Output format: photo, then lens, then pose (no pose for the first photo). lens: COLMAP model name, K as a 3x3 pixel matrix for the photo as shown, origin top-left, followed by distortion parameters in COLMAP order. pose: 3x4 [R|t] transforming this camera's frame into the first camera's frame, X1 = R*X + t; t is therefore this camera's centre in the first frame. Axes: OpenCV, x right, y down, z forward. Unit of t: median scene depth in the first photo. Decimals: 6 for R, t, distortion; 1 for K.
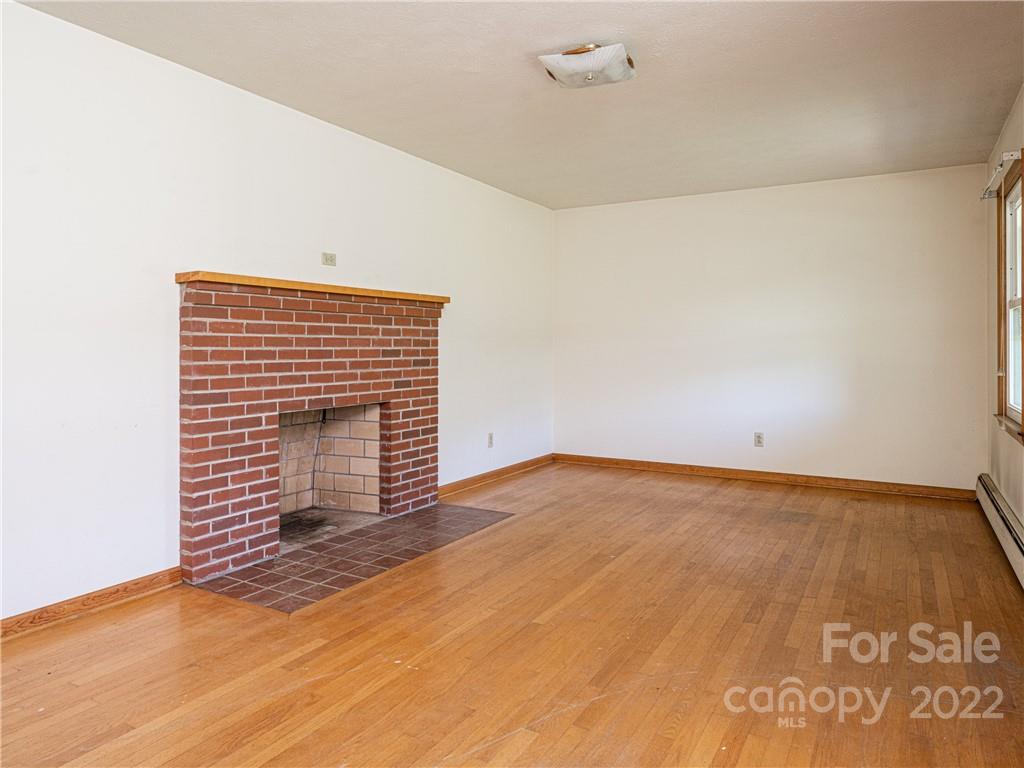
lens RADIAL K [[722.1, 0, 506.0], [0, 722.1, 347.0], [0, 0, 1]] dist [0.003167, 0.001534]
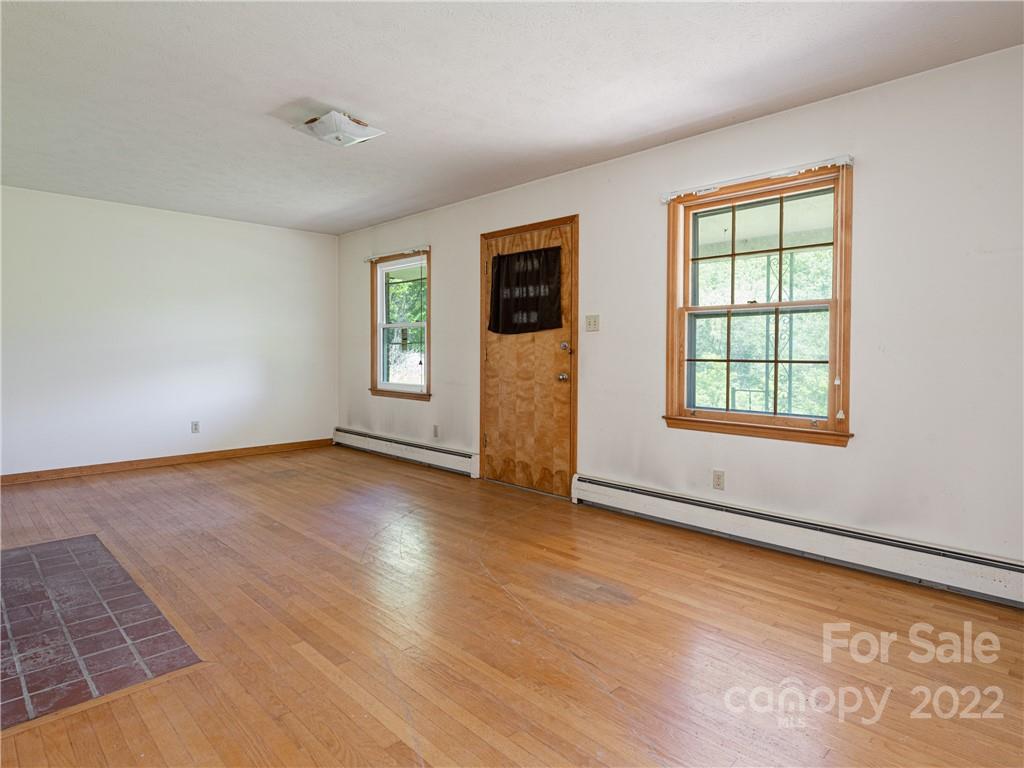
lens RADIAL K [[599.9, 0, 512.0], [0, 599.9, 384.0], [0, 0, 1]] dist [-0.006027, -0.000792]
pose [[0.217250, -0.054324, 0.974603, -0.796473], [-0.004945, 0.998376, 0.056751, -0.003507], [-0.976103, -0.017149, 0.216629, 0.435490]]
